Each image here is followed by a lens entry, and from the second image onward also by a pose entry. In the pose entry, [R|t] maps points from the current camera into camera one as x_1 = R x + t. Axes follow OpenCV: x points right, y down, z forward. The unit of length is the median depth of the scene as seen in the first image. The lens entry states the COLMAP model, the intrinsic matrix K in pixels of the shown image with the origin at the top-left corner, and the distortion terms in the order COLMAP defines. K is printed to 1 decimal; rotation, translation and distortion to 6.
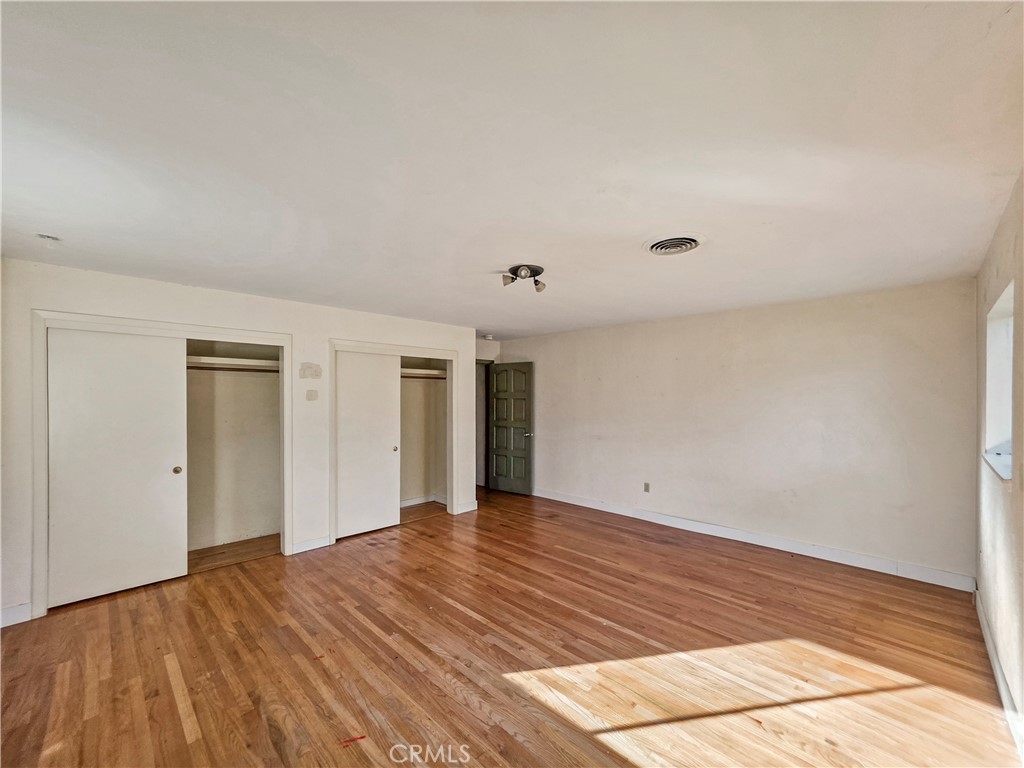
lens RADIAL K [[415.1, 0, 518.0], [0, 415.1, 398.5], [0, 0, 1]] dist [0.002027, 0.000317]
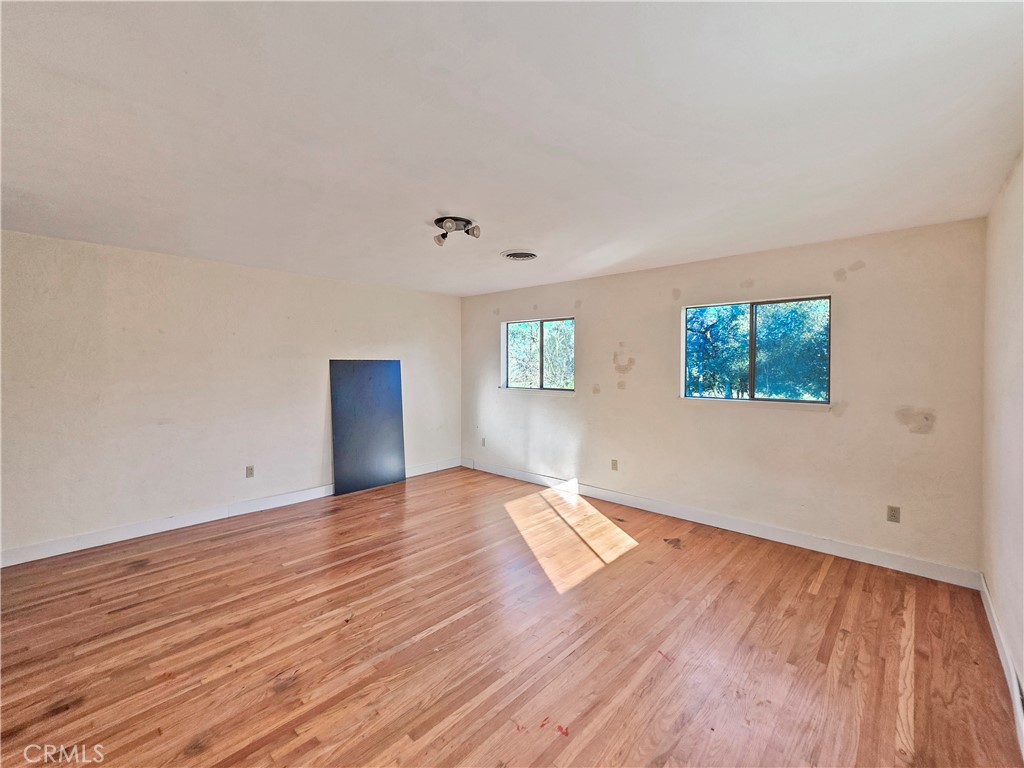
lens RADIAL K [[436.2, 0, 516.1], [0, 436.2, 369.0], [0, 0, 1]] dist [0.000336, 0.000568]
pose [[-0.027213, -0.010974, 0.999569, -0.955103], [0.000554, 0.999939, 0.010993, 0.008938], [-0.999629, 0.000853, -0.027206, 0.873311]]
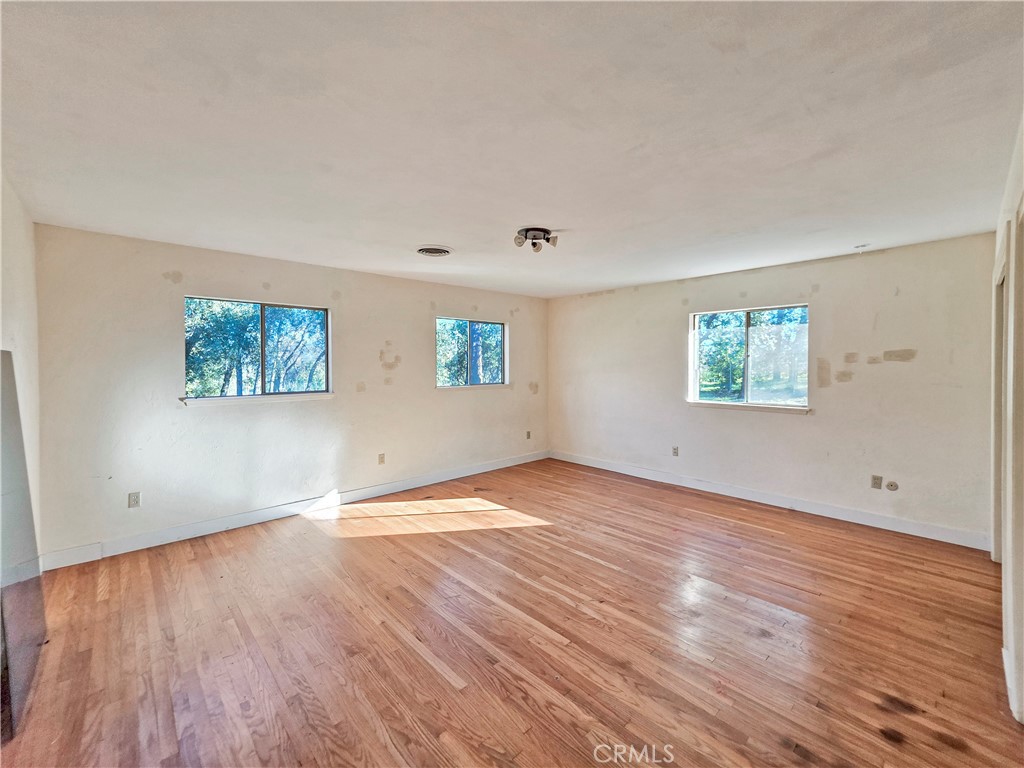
lens RADIAL K [[436.2, 0, 516.1], [0, 436.2, 369.0], [0, 0, 1]] dist [0.000336, 0.000568]
pose [[-0.998874, 0.002732, 0.047369, 0.014992], [0.003456, 0.999878, 0.015207, 0.013277], [-0.047321, 0.015354, -0.998762, 2.062227]]
